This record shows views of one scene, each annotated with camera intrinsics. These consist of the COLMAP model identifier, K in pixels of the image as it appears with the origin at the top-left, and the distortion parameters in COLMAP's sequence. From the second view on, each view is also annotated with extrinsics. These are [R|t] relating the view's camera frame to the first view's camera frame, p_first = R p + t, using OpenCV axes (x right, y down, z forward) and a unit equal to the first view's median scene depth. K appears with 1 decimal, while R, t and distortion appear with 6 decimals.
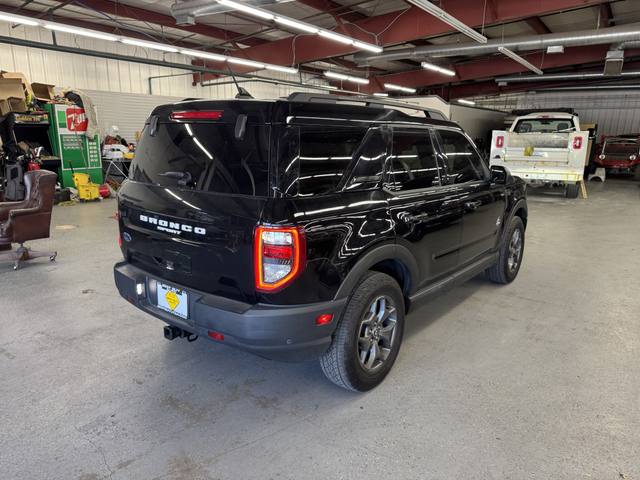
lens RADIAL K [[480.6, 0, 320.0], [0, 480.6, 240.0], [0, 0, 1]] dist [0.032237, -0.008376]
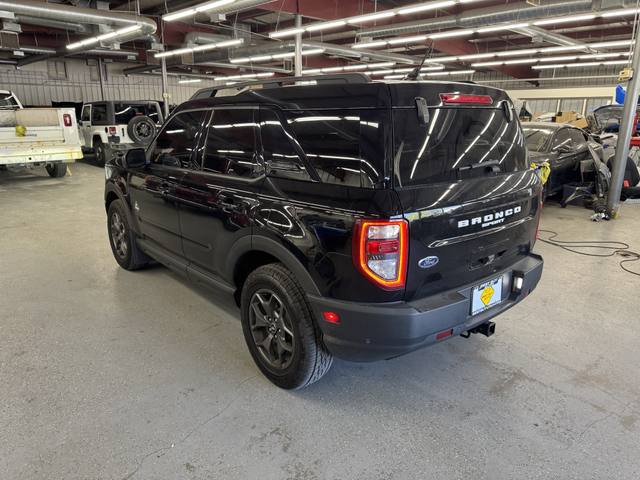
lens RADIAL K [[480.6, 0, 320.0], [0, 480.6, 240.0], [0, 0, 1]] dist [0.032237, -0.008376]
pose [[0.136873, -0.262530, 0.955167, -0.486568], [0.212770, 0.949528, 0.230491, -0.106446], [-0.967468, 0.171682, 0.185823, 0.442220]]
